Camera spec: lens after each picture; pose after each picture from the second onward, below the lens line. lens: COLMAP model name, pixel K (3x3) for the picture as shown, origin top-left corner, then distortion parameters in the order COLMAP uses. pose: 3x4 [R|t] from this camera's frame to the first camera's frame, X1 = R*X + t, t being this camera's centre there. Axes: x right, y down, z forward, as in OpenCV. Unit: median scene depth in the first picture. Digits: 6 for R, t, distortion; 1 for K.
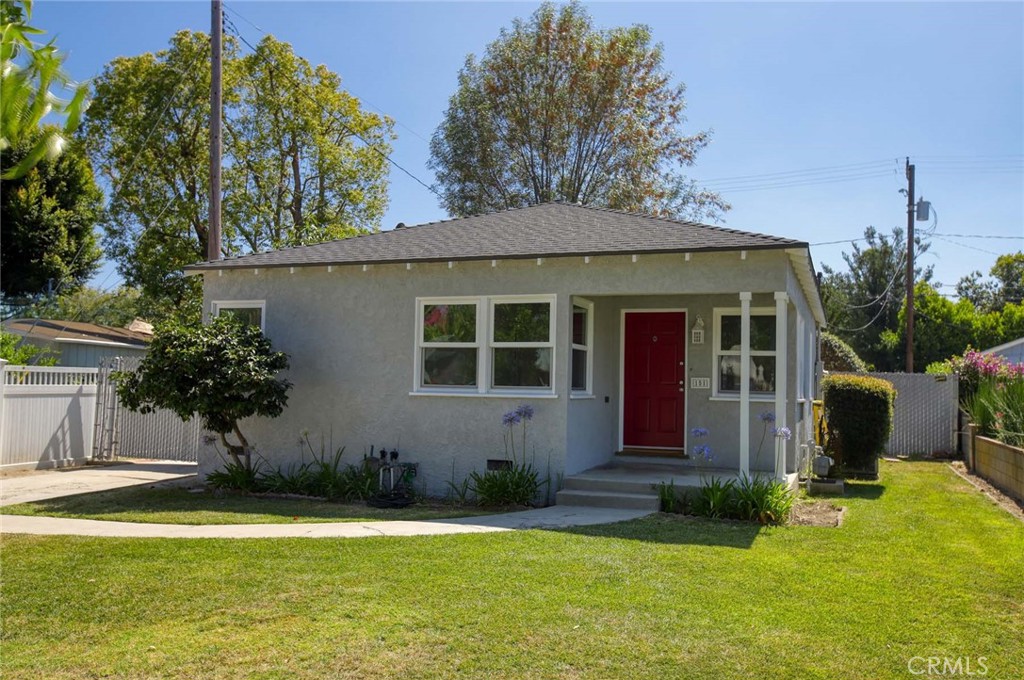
lens RADIAL K [[853.2, 0, 517.6], [0, 853.2, 343.4], [0, 0, 1]] dist [-0.007743, 0.073347]
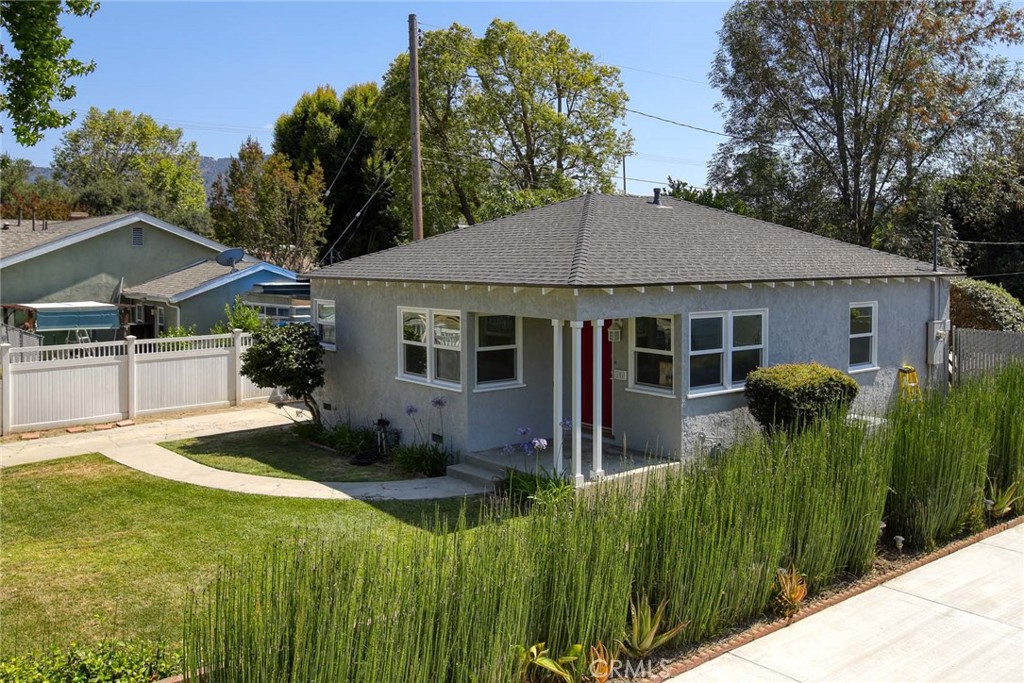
lens RADIAL K [[881.3, 0, 512.6], [0, 881.3, 283.7], [0, 0, 1]] dist [-0.004205, -0.000592]
pose [[0.857600, -0.008794, -0.514242, 0.728879], [0.047063, 0.997001, 0.061437, -0.161522], [0.512159, -0.076890, 0.855442, -0.079145]]
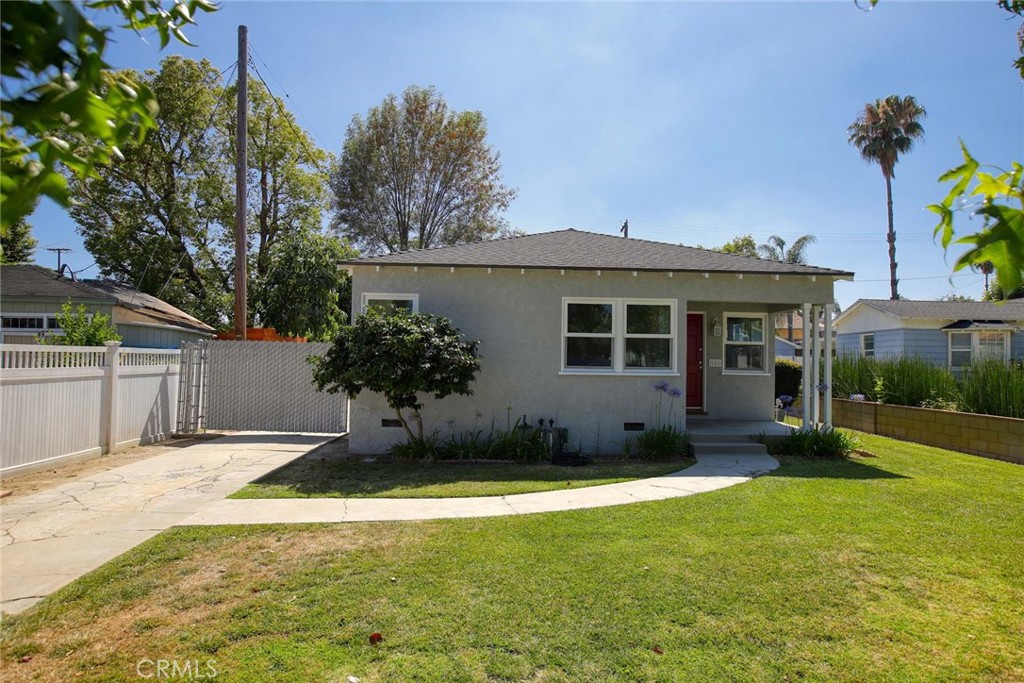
lens RADIAL K [[565.2, 0, 514.4], [0, 565.2, 343.3], [0, 0, 1]] dist [-0.028751, 0.001391]
pose [[0.928094, 0.007756, 0.372265, -0.488120], [-0.017394, 0.999595, 0.022539, -0.003103], [-0.371940, -0.027394, 0.927853, 0.241688]]
